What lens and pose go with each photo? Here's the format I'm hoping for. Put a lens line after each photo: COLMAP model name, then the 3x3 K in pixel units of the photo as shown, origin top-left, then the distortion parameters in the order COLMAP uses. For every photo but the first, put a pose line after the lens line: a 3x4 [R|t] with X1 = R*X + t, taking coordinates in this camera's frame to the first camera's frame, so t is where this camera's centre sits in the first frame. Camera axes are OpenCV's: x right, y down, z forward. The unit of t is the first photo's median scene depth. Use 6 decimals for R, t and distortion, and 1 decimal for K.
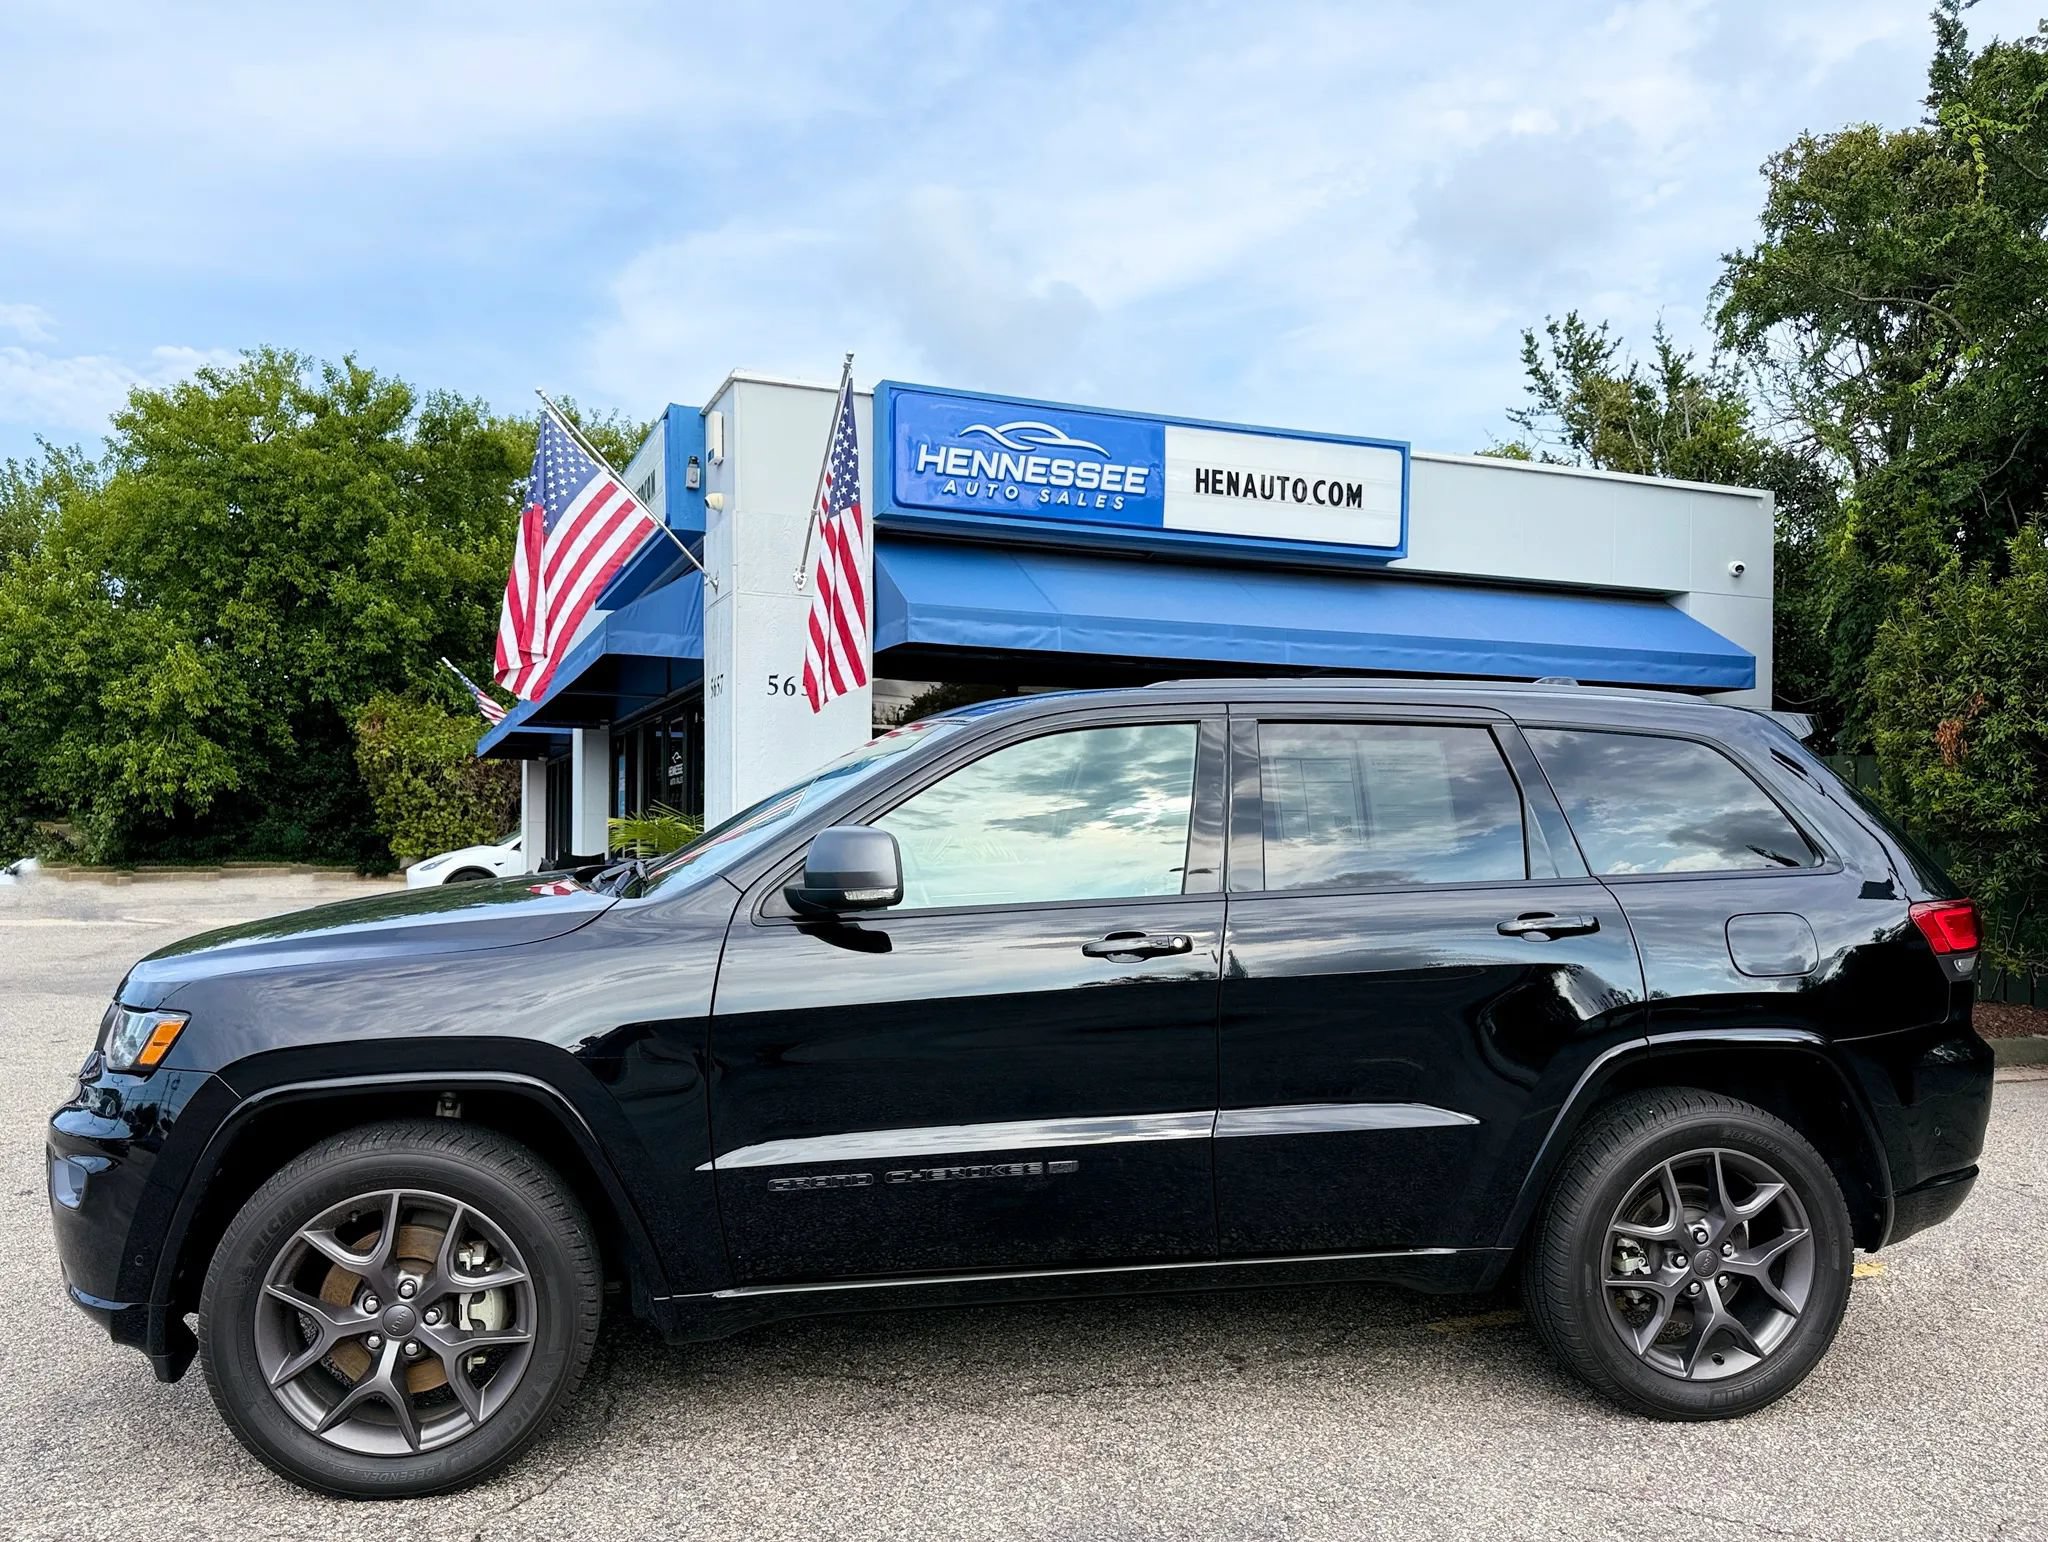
lens RADIAL K [[1552.7, 0, 996.2], [0, 1552.7, 848.9], [0, 0, 1]] dist [0.044795, -0.071301]
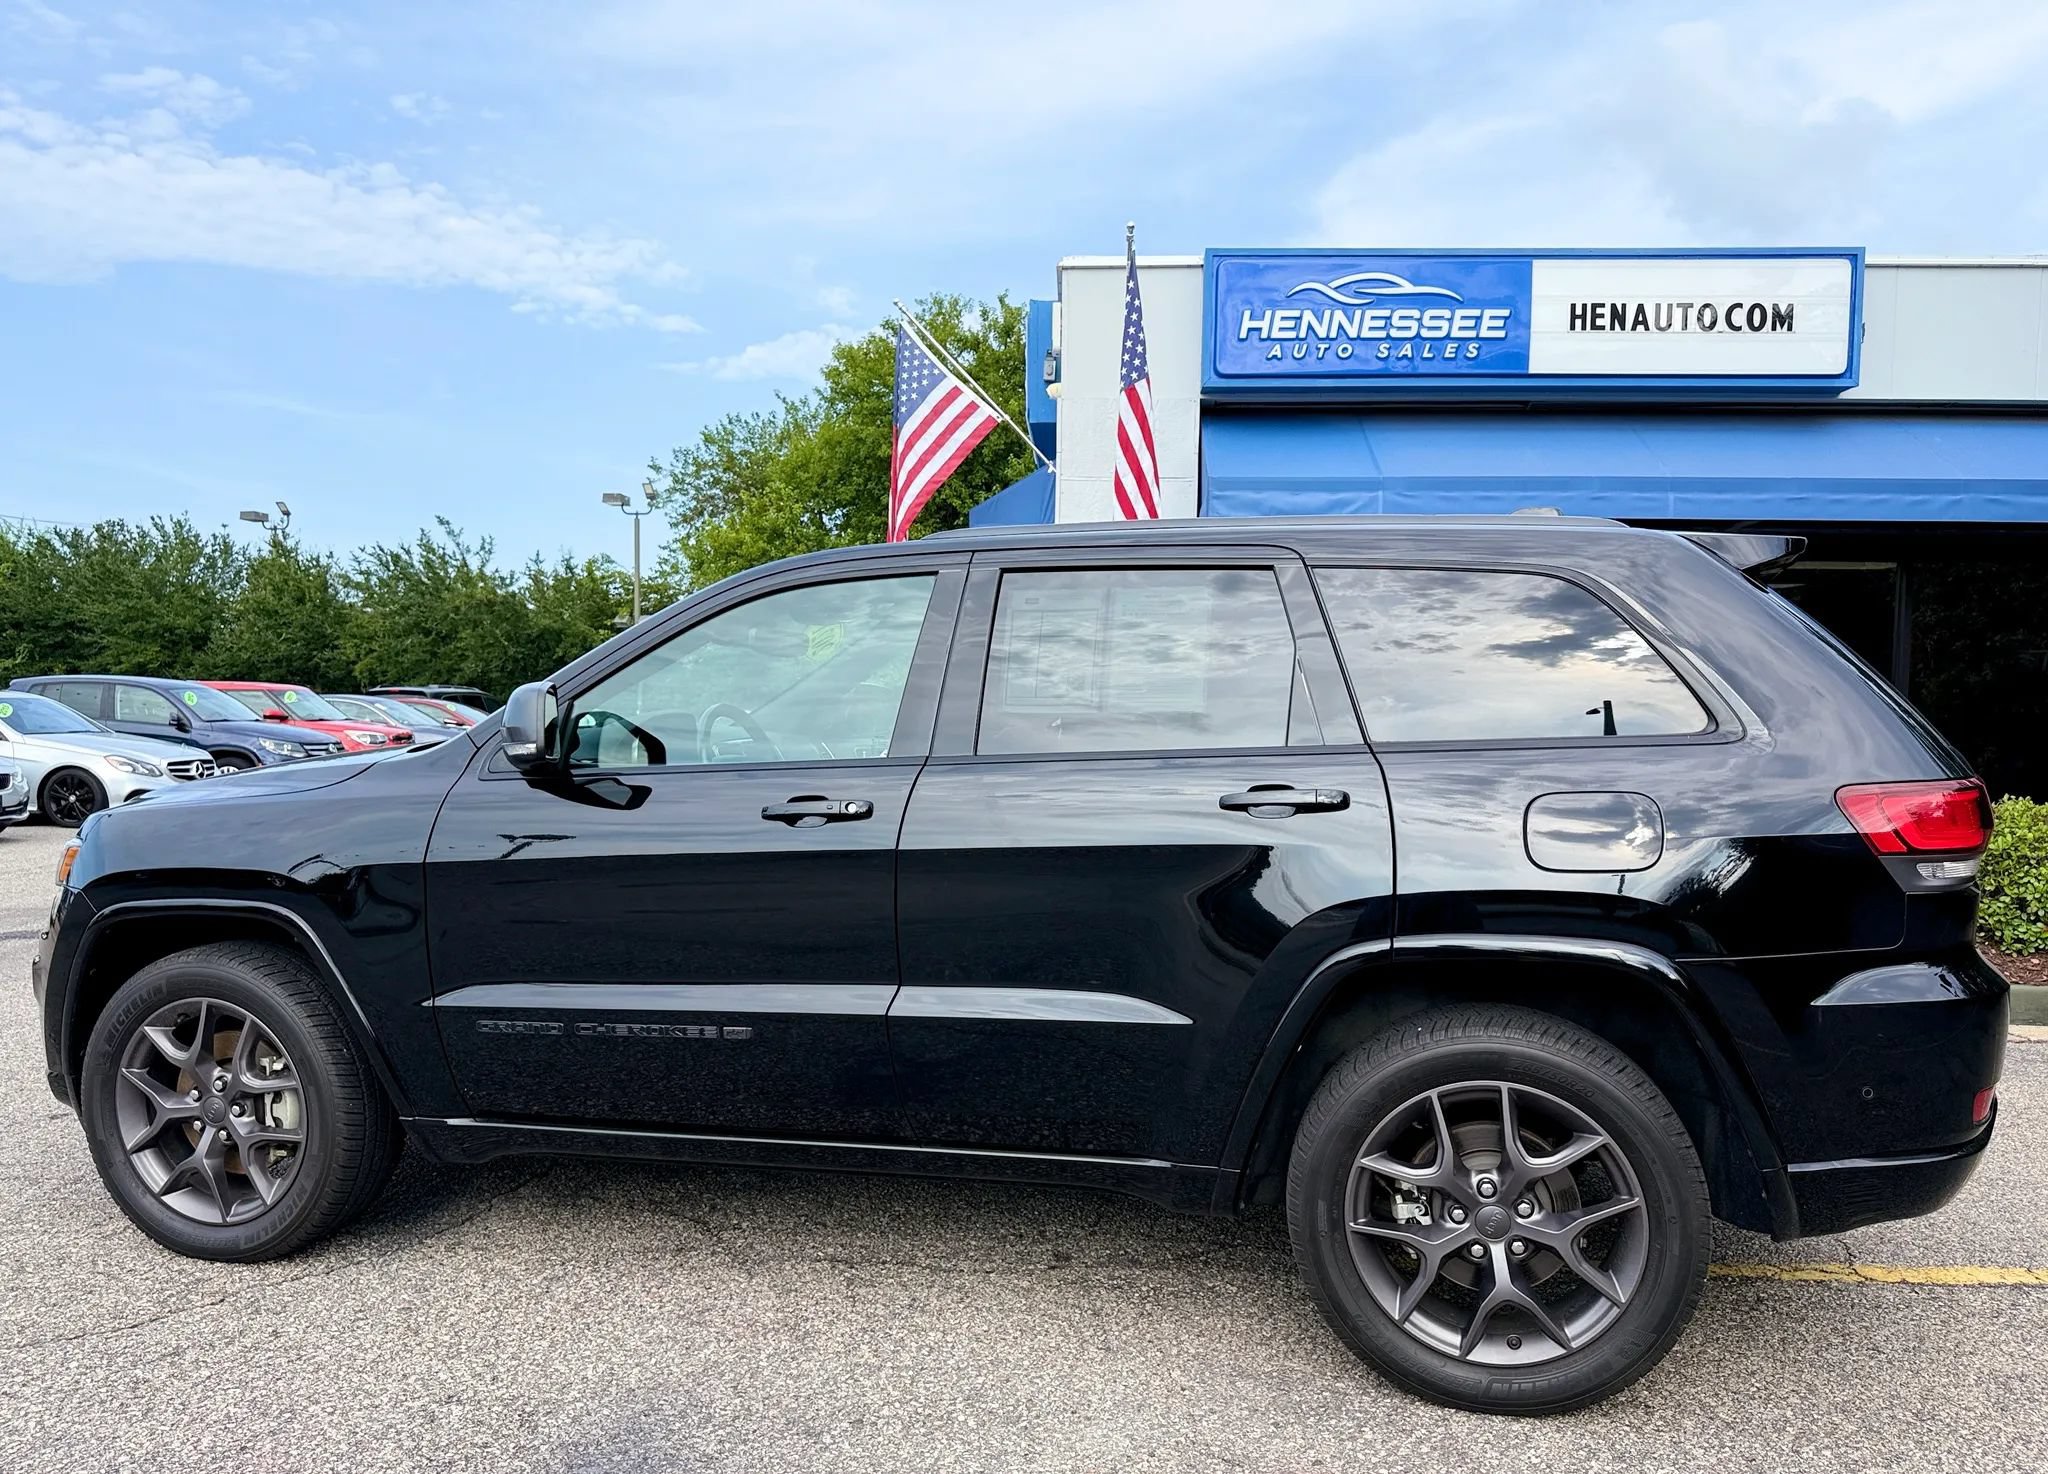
lens RADIAL K [[1481.6, 0, 1031.1], [0, 1481.6, 820.1], [0, 0, 1]] dist [0.028933, -0.060635]
pose [[0.914579, 0.028163, -0.403425, 0.197502], [-0.006187, 0.998430, 0.055674, 0.006420], [0.404359, -0.048422, 0.913317, 0.079203]]
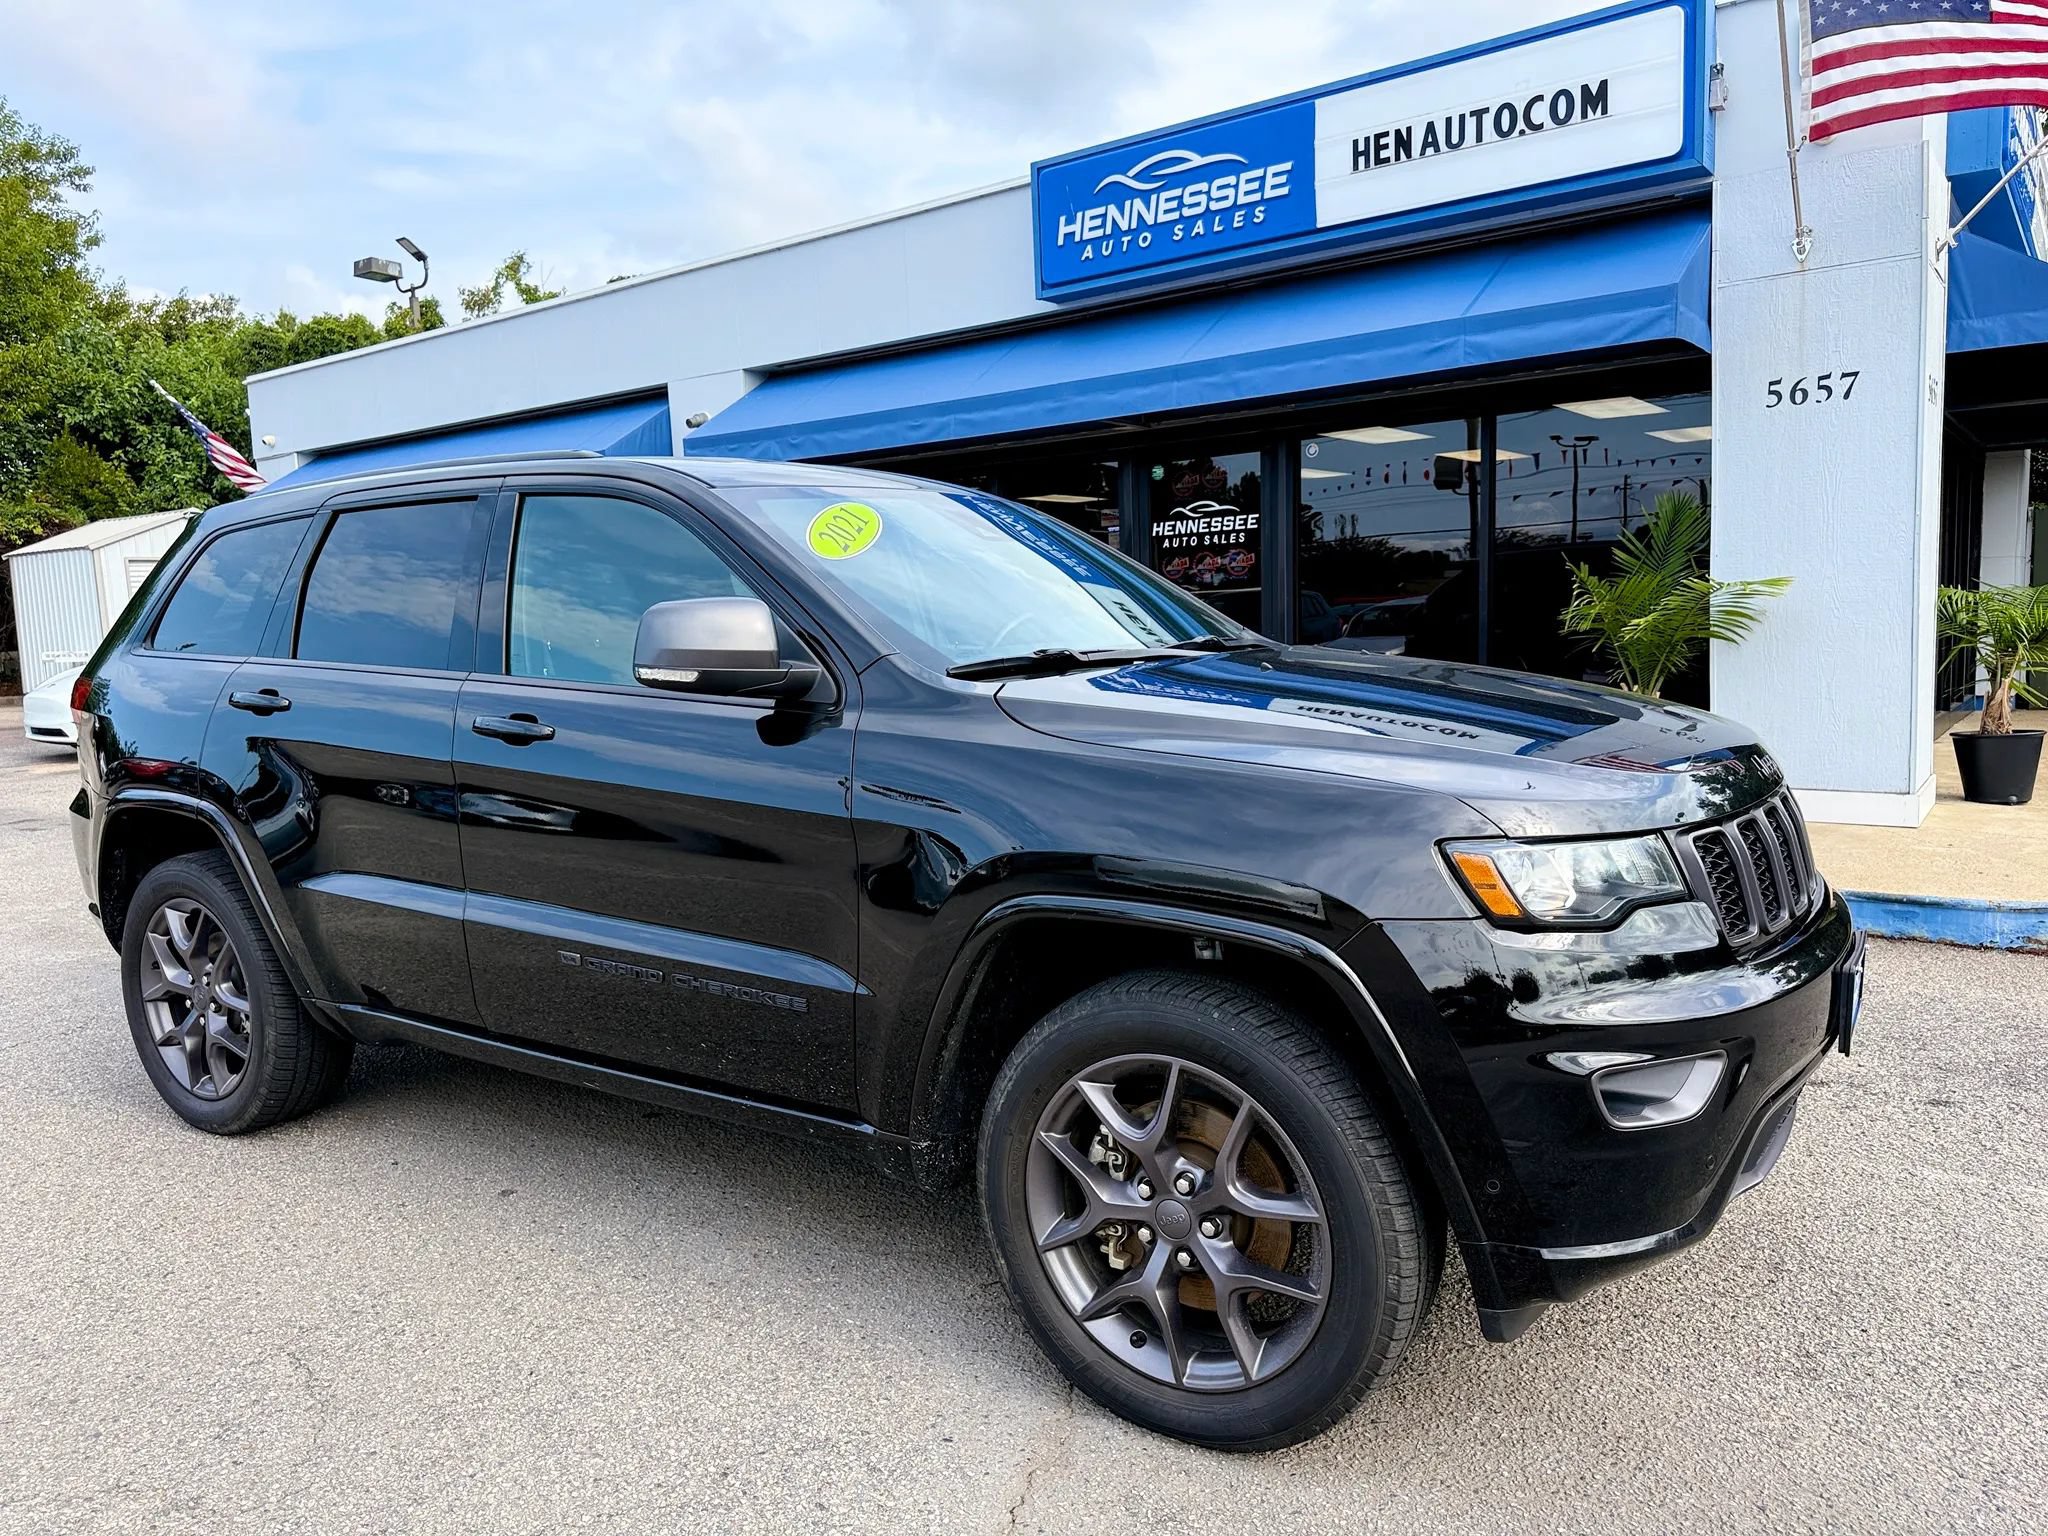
lens RADIAL K [[1465.5, 0, 1085.8], [0, 1465.5, 819.8], [0, 0, 1]] dist [-0.015129, -0.000597]
pose [[0.546292, 0.080484, -0.833719, 0.702441], [0.036770, 0.992109, 0.119867, 0.005804], [0.836787, -0.096138, 0.539022, 0.448494]]
